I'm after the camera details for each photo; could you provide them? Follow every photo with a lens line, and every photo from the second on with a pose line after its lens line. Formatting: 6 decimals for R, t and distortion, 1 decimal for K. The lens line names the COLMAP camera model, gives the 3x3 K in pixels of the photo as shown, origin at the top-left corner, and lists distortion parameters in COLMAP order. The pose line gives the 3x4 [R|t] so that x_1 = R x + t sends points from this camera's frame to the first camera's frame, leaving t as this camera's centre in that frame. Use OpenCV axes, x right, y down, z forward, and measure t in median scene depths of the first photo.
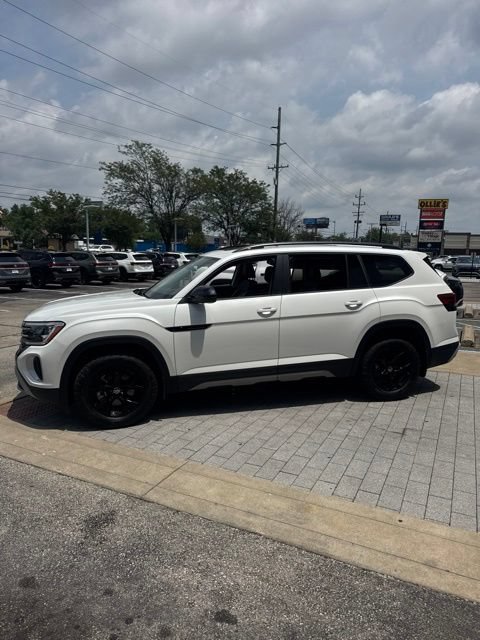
lens RADIAL K [[457.1, 0, 244.9], [0, 457.1, 314.2], [0, 0, 1]] dist [0.030701, -0.039472]
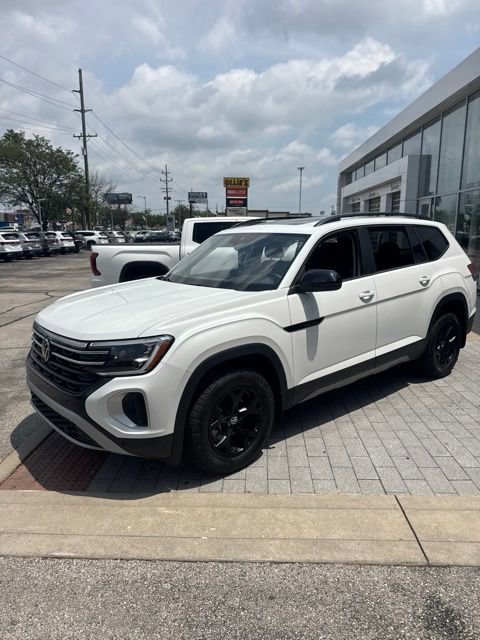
lens RADIAL K [[457.1, 0, 245.6], [0, 457.1, 311.6], [0, 0, 1]] dist [0.030701, -0.039472]
pose [[0.910886, -0.090742, 0.402558, -0.521852], [0.072884, 0.995564, 0.059497, -0.045974], [-0.406172, -0.024855, 0.913459, 0.319792]]
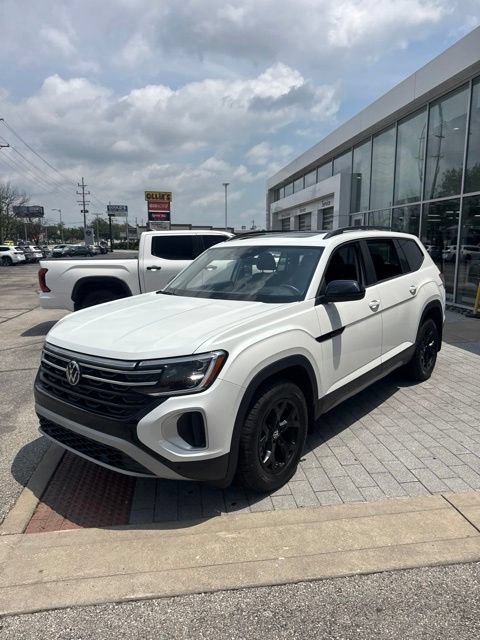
lens RADIAL K [[457.1, 0, 248.4], [0, 457.1, 305.5], [0, 0, 1]] dist [0.030701, -0.039472]
pose [[0.824268, -0.098586, 0.557551, -0.670585], [0.097987, 0.994704, 0.031022, -0.058056], [-0.557657, 0.029062, 0.829563, 0.409524]]
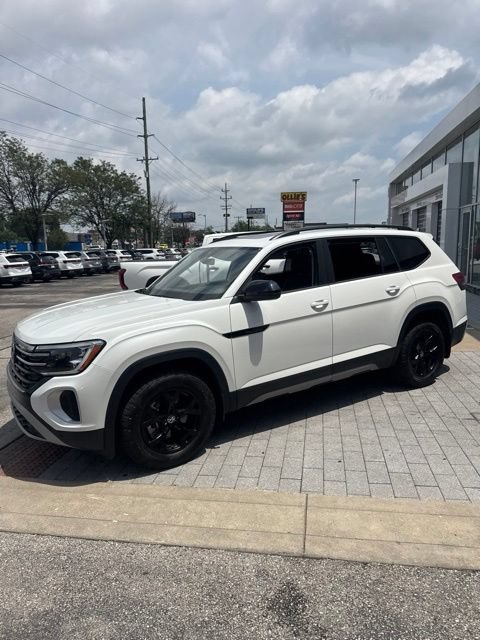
lens RADIAL K [[457.1, 0, 246.1], [0, 457.1, 307.5], [0, 0, 1]] dist [0.030701, -0.039472]
pose [[0.956766, -0.081045, 0.279338, -0.348584], [0.081456, 0.996625, 0.010158, -0.022662], [-0.279219, 0.013035, 0.960139, 0.193565]]
